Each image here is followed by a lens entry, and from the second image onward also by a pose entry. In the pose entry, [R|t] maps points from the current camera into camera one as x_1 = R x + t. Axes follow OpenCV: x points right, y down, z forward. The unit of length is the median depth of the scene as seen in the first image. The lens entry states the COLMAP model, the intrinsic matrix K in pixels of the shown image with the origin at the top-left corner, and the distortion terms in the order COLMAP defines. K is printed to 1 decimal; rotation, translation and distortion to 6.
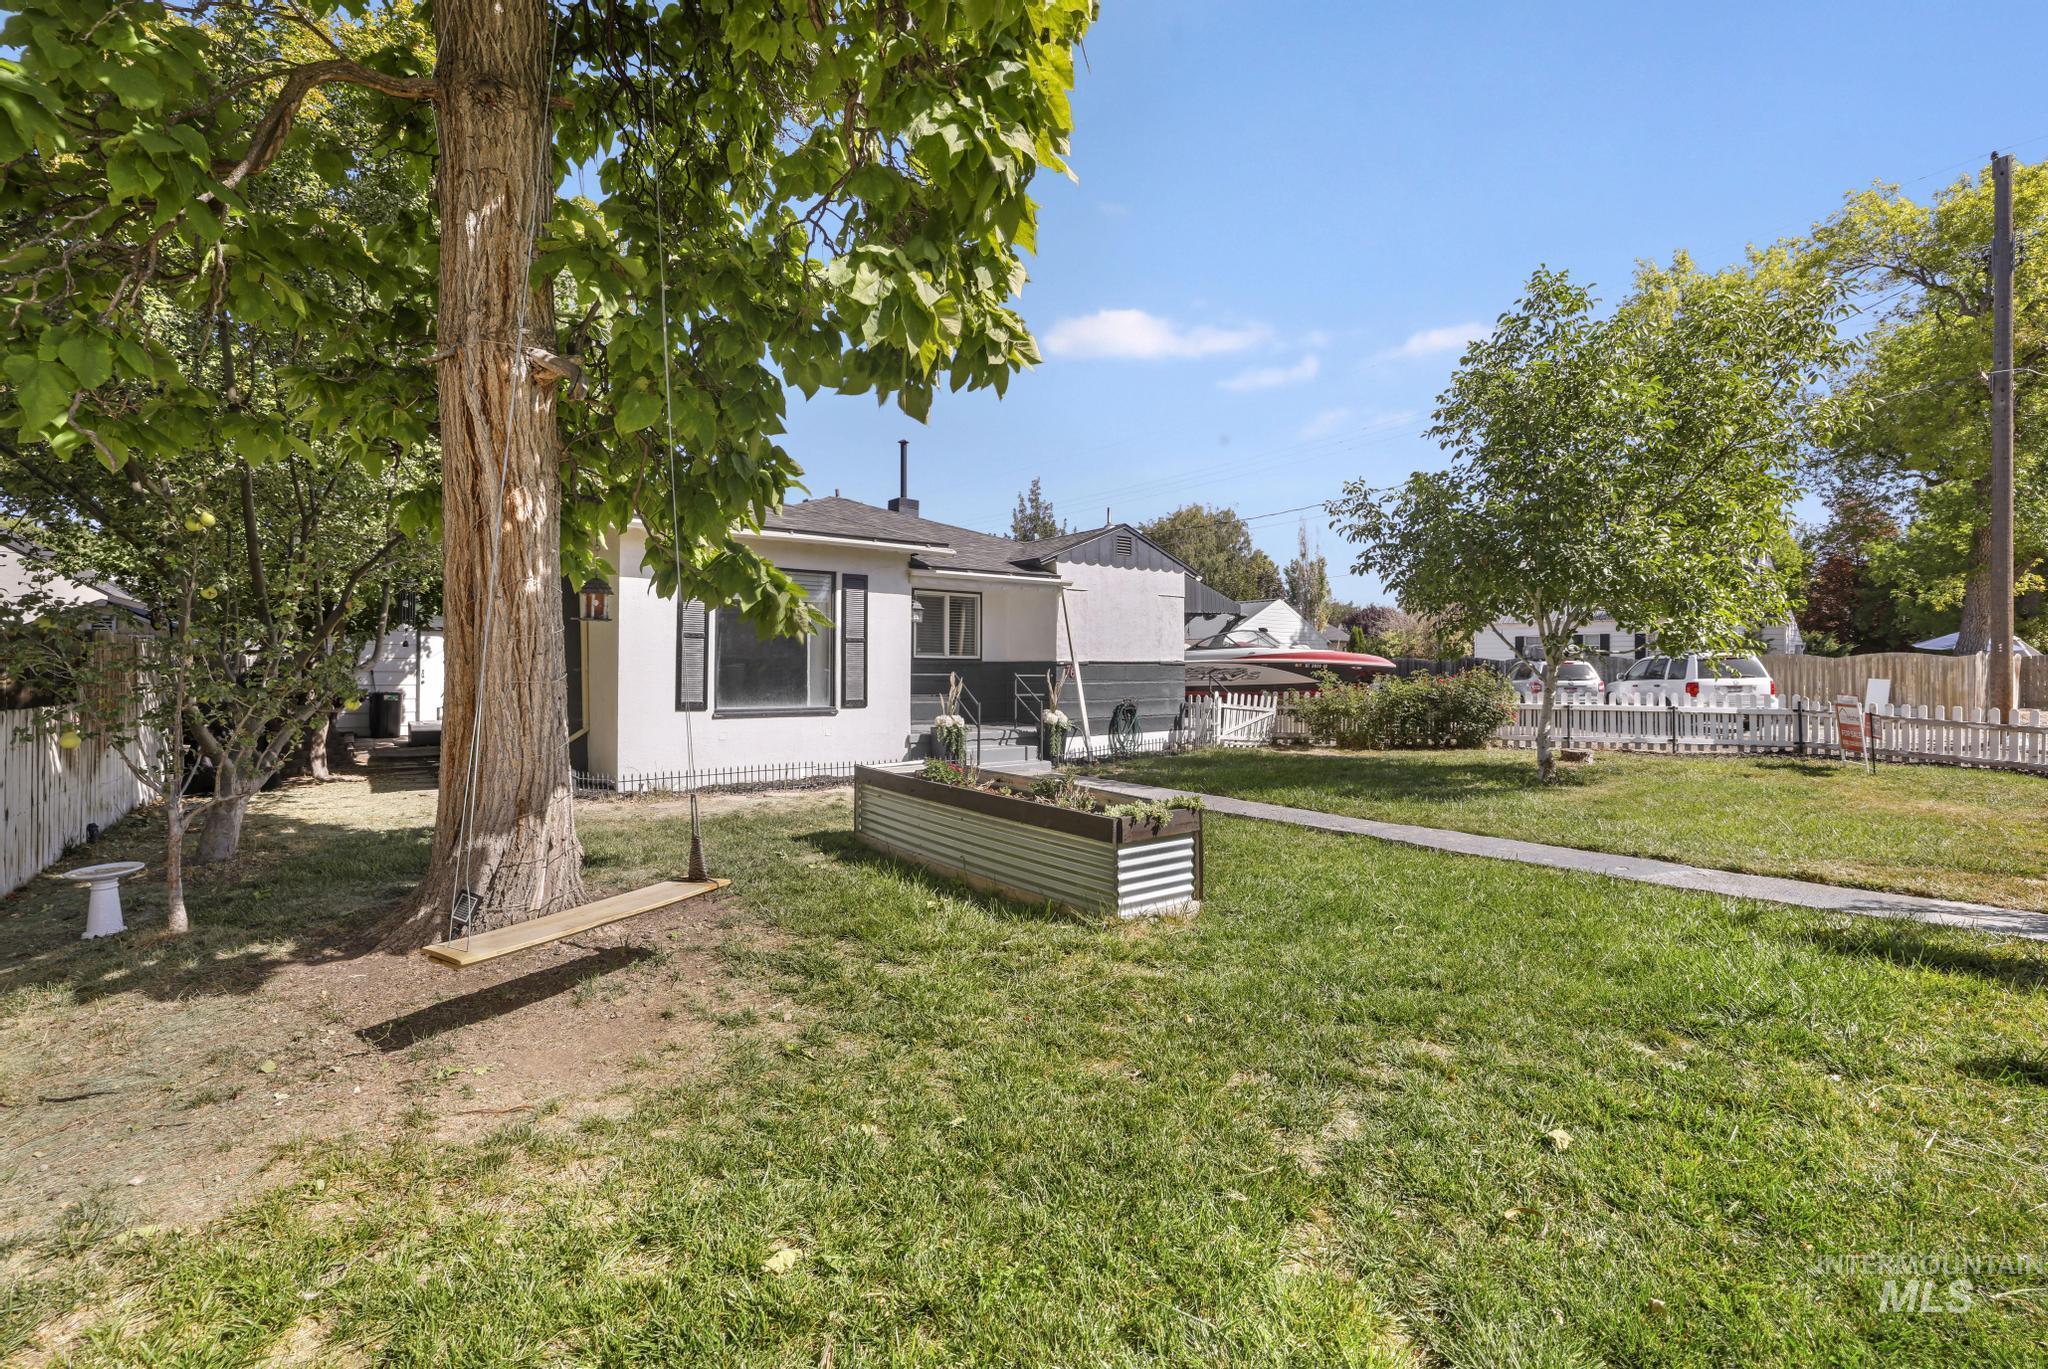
lens RADIAL K [[894.0, 0, 1024.9], [0, 894.0, 669.3], [0, 0, 1]] dist [-0.033159, 0.008185]
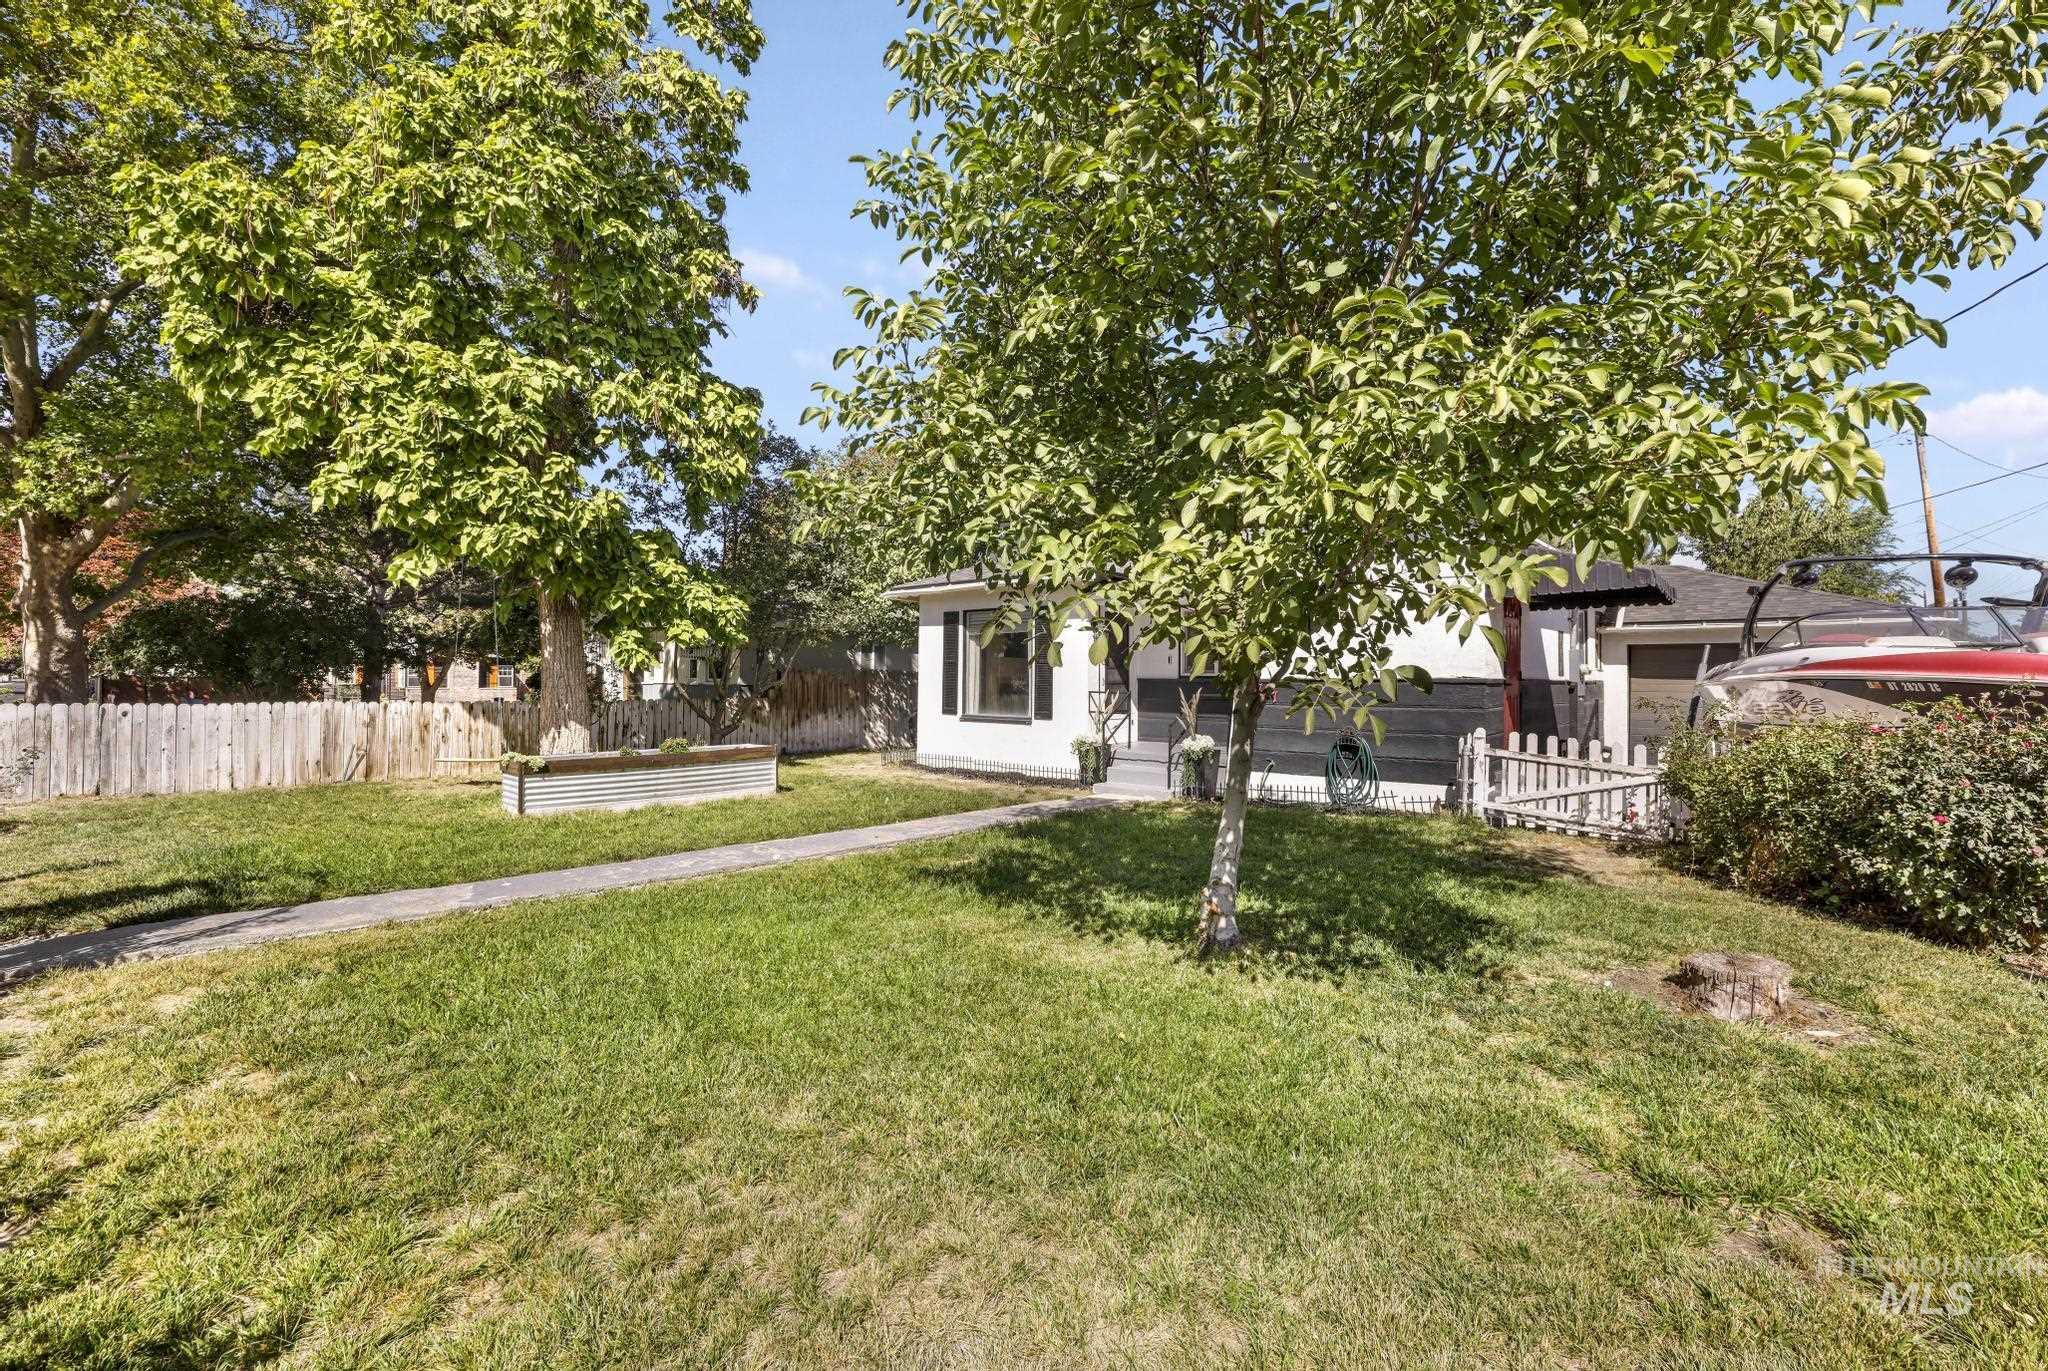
lens RADIAL K [[910.0, 0, 1020.2], [0, 910.0, 674.8], [0, 0, 1]] dist [-0.038547, 0.000060]
pose [[0.171368, -0.009193, -0.985164, 0.832711], [-0.007074, 0.999919, -0.010562, -0.002149], [0.985182, 0.008779, 0.171289, 0.651930]]
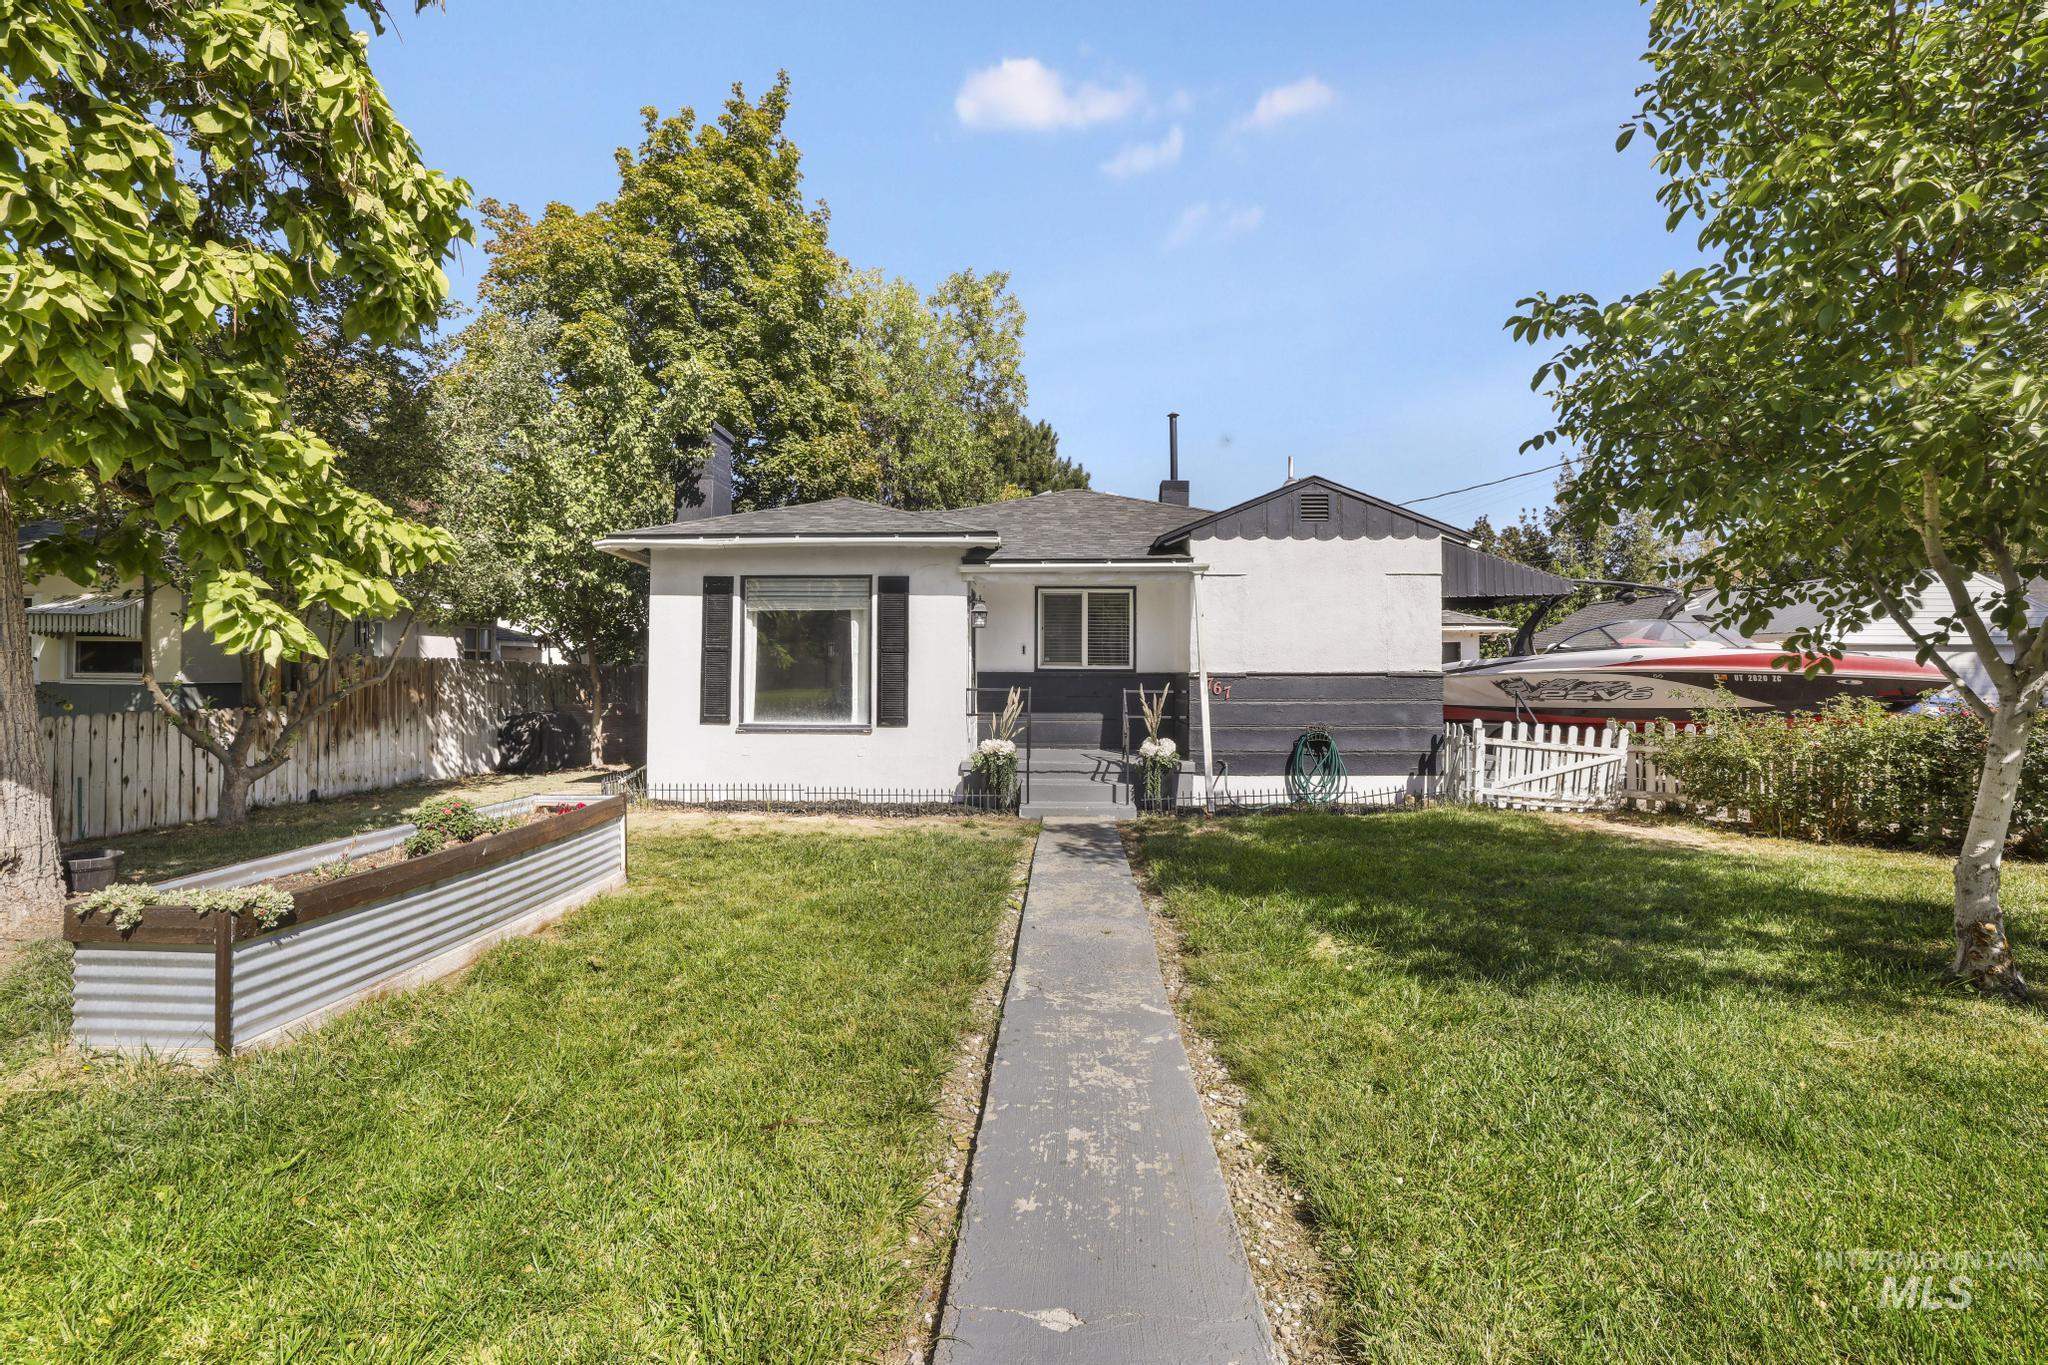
lens RADIAL K [[894.0, 0, 1024.9], [0, 894.0, 667.3], [0, 0, 1]] dist [-0.033159, 0.008185]
pose [[0.773154, -0.006043, -0.634189, 0.403419], [-0.000759, 0.999945, -0.010453, -0.005437], [0.634218, 0.008563, 0.773107, 0.337533]]
